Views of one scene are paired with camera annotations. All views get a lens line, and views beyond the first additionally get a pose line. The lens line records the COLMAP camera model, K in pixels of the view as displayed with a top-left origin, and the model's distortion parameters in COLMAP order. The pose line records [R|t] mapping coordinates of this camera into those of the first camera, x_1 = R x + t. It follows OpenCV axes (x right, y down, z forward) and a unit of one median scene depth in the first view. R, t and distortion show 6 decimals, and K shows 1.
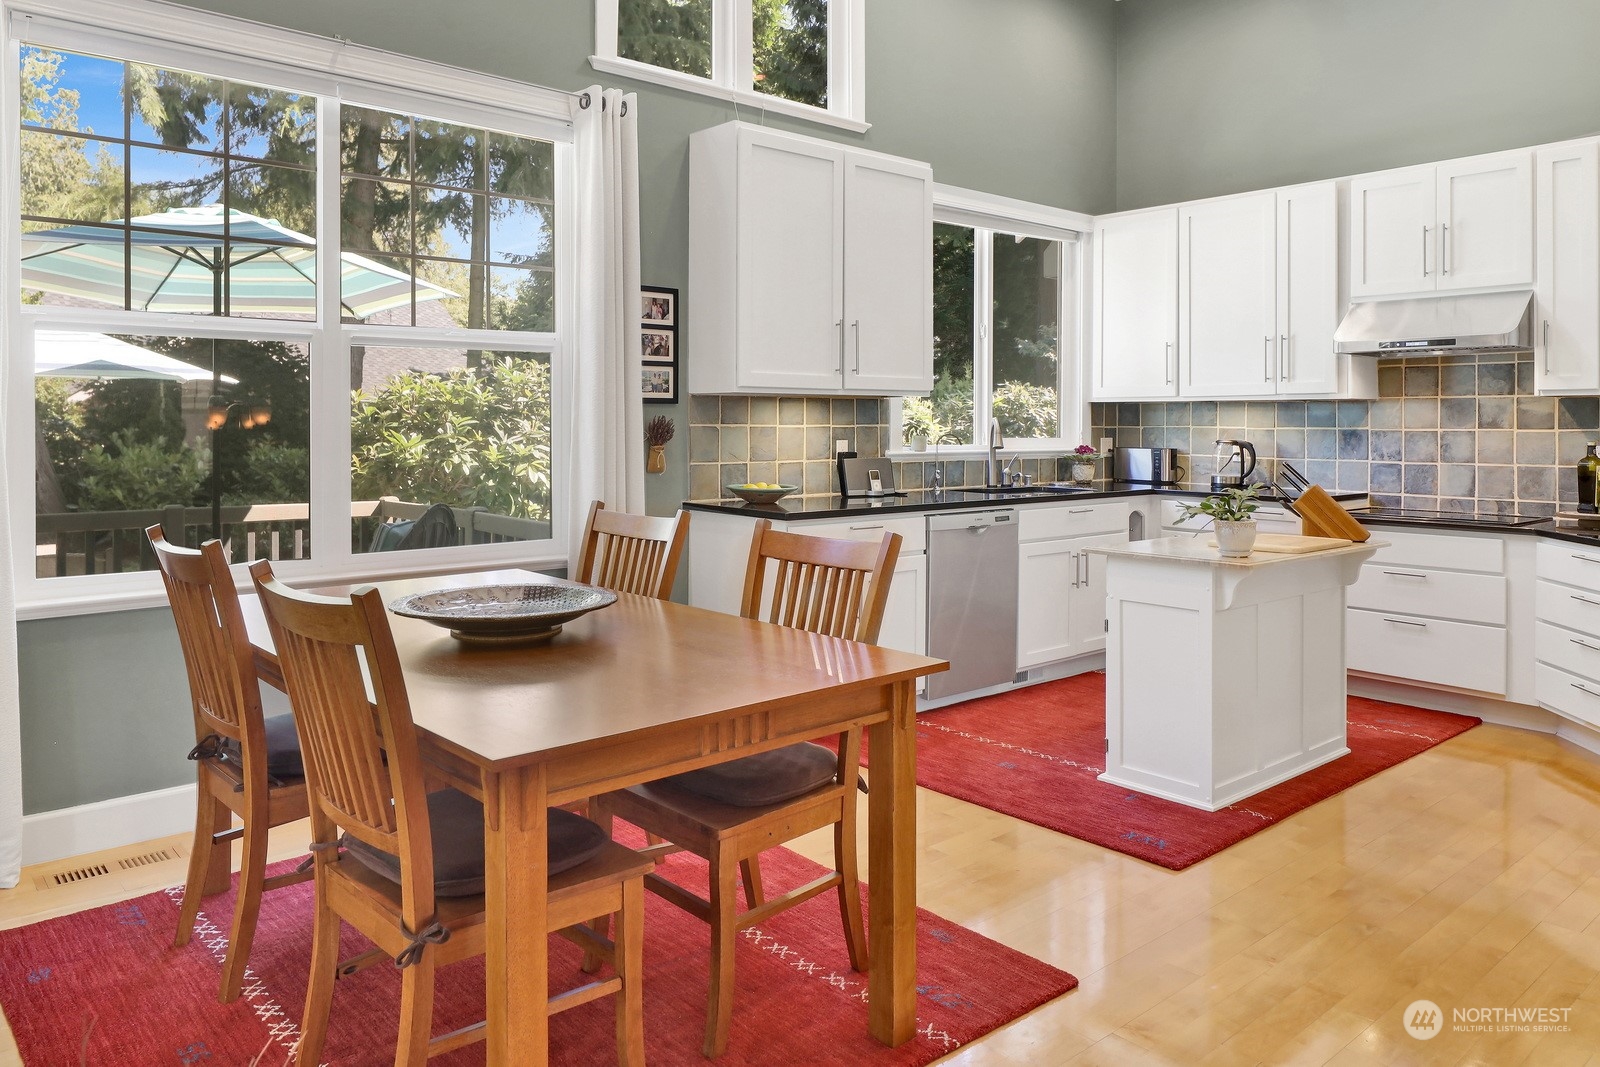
lens RADIAL K [[1093.2, 0, 793.7], [0, 1093.2, 421.2], [0, 0, 1]] dist [0.007327, -0.008861]
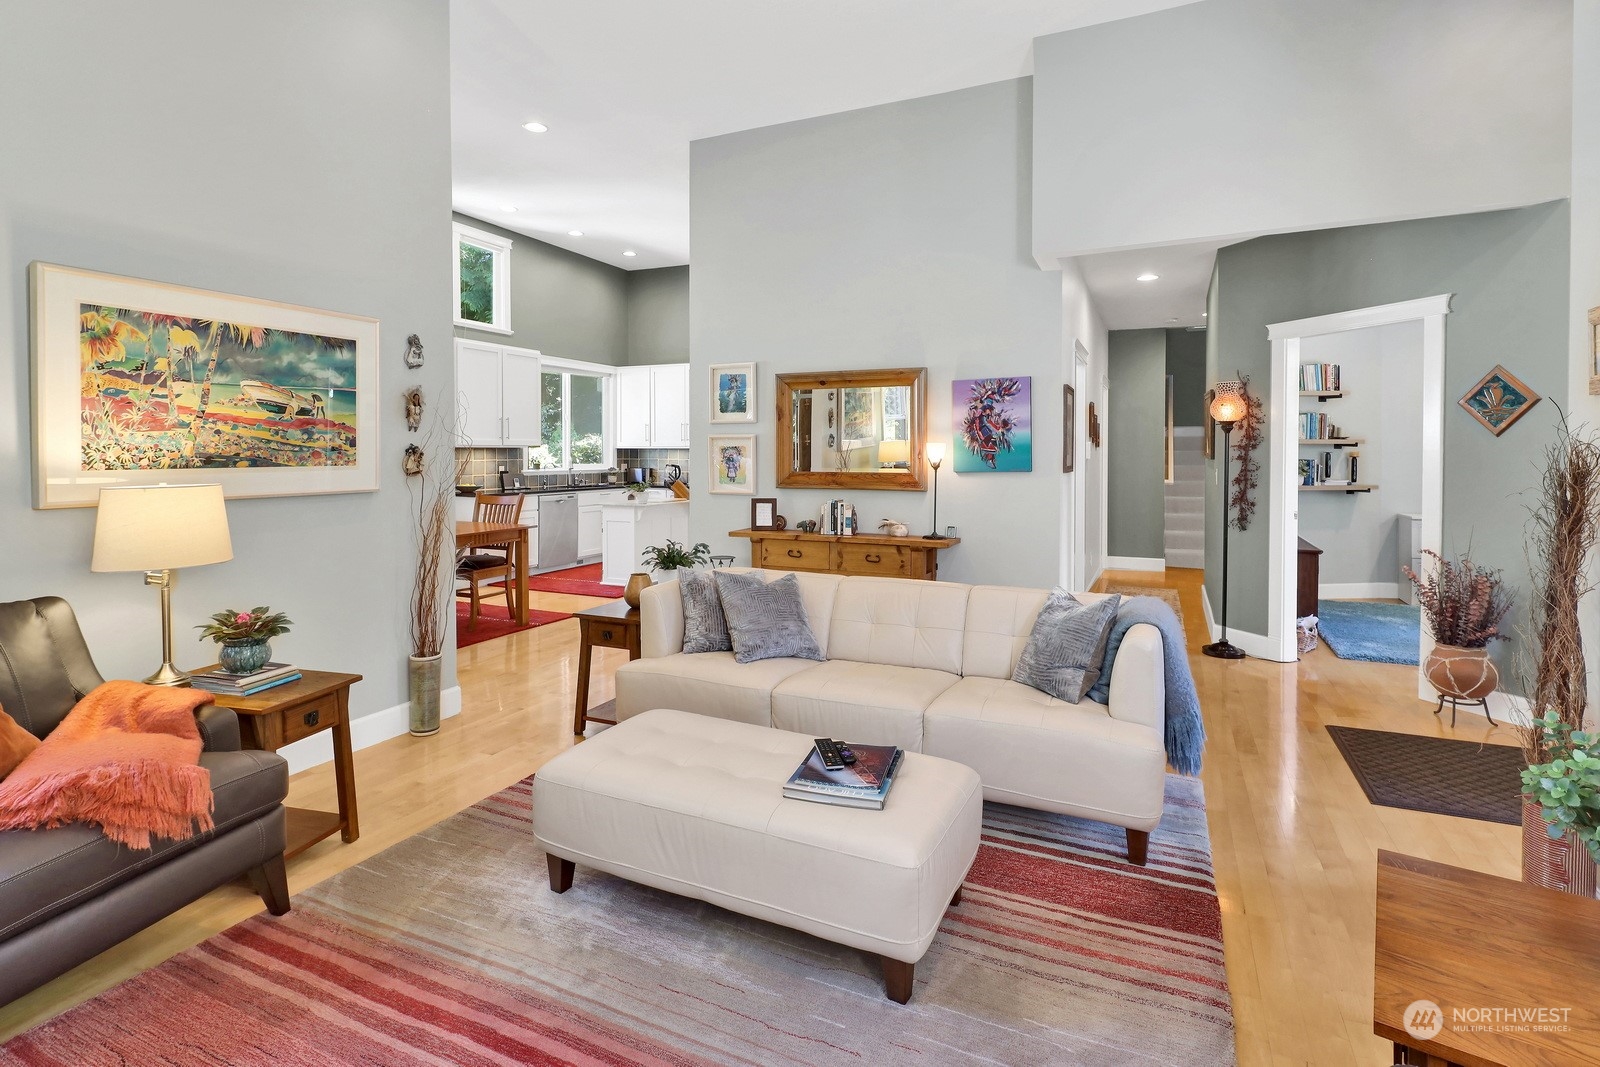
lens RADIAL K [[770.2, 0, 787.0], [0, 770.2, 466.8], [0, 0, 1]] dist [0.015119, -0.000132]
pose [[0.916298, -0.011144, 0.400342, -0.057722], [0.002526, 0.999754, 0.022049, -0.016171], [-0.400489, -0.019192, 0.916101, -0.767292]]
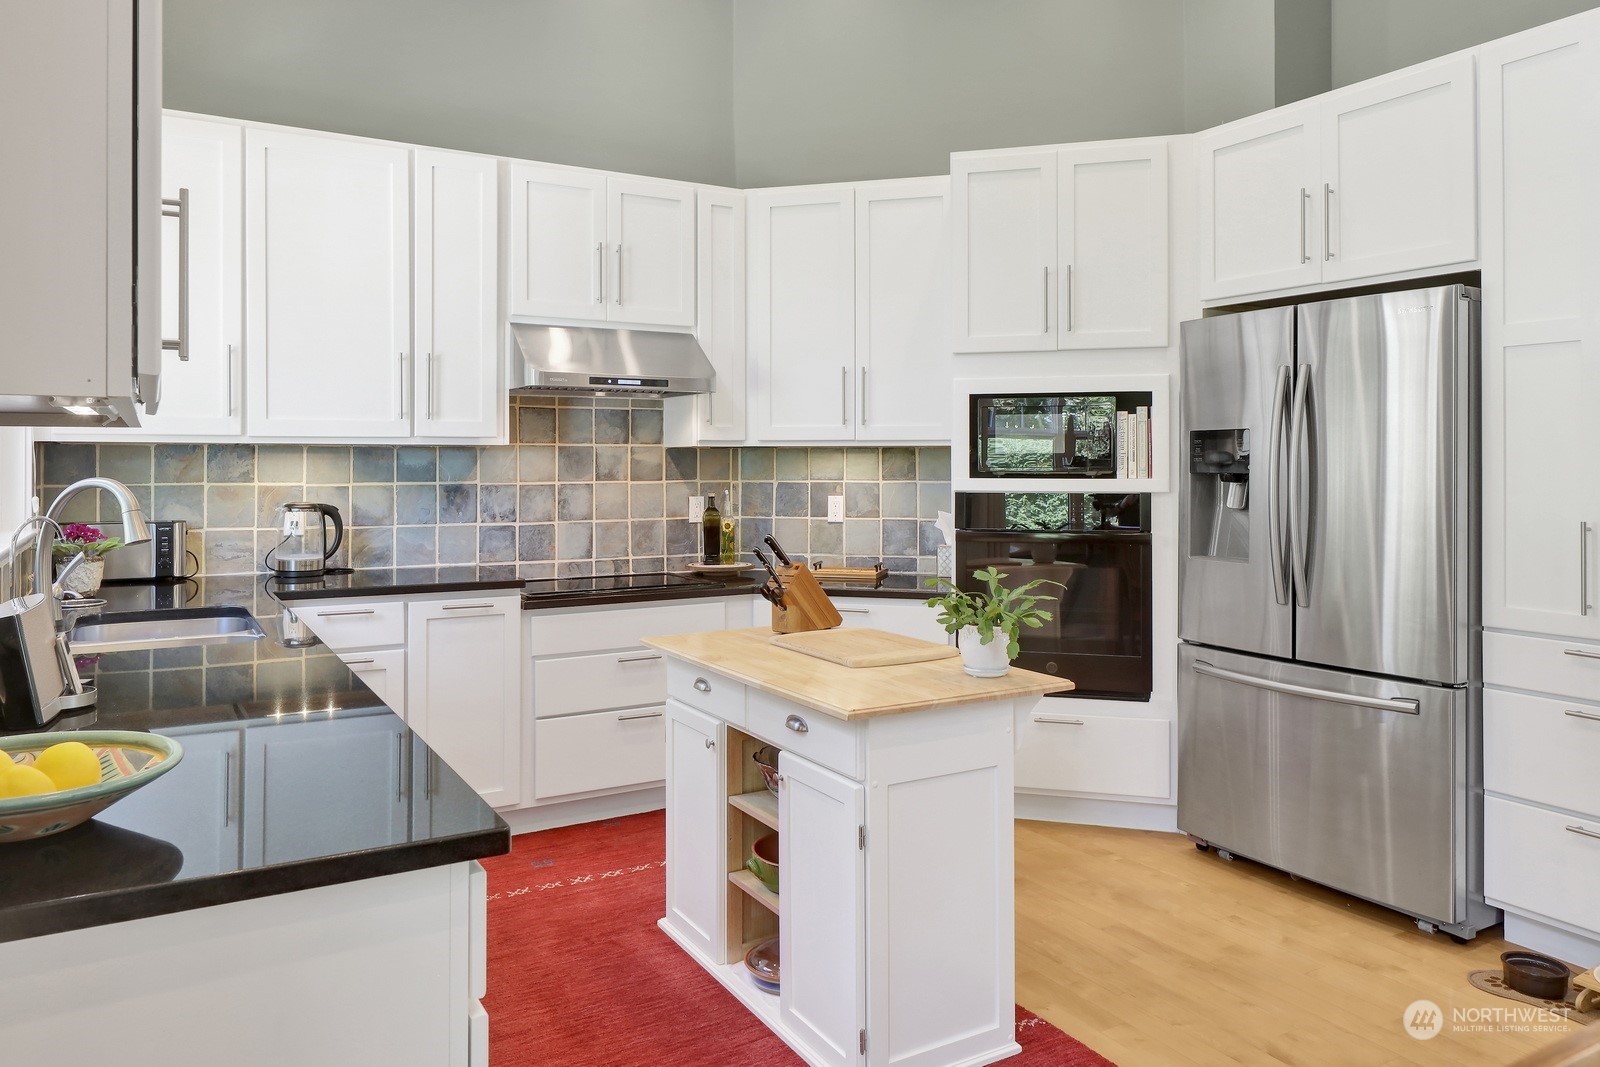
lens RADIAL K [[1093.2, 0, 790.4], [0, 1093.2, 452.0], [0, 0, 1]] dist [0.007327, -0.008861]
pose [[0.198732, 0.006643, 0.980031, -0.216555], [0.000435, 0.999976, -0.006866, -0.010671], [-0.980054, 0.001791, 0.198724, 0.670330]]
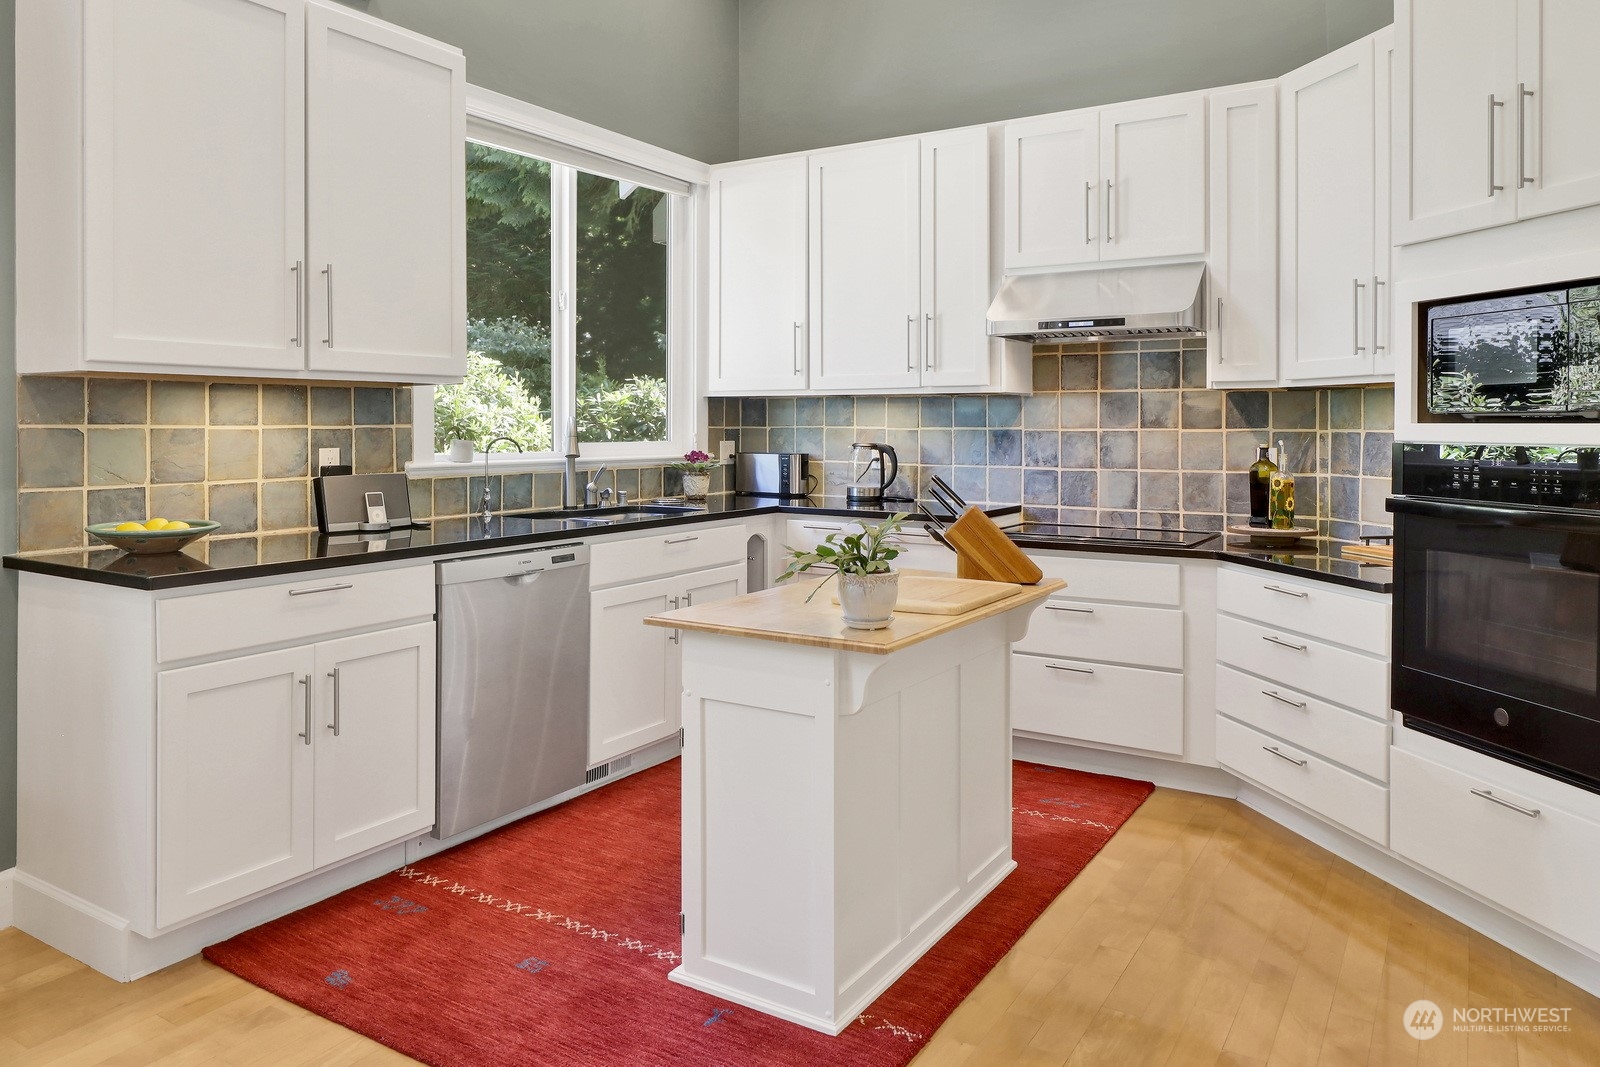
lens RADIAL K [[1093.2, 0, 776.9], [0, 1093.2, 422.0], [0, 0, 1]] dist [0.007327, -0.008861]
pose [[0.958358, -0.001516, 0.285564, 0.114358], [0.001639, 0.999999, -0.000192, 0.001685], [-0.285563, 0.000652, 0.958360, 0.270432]]
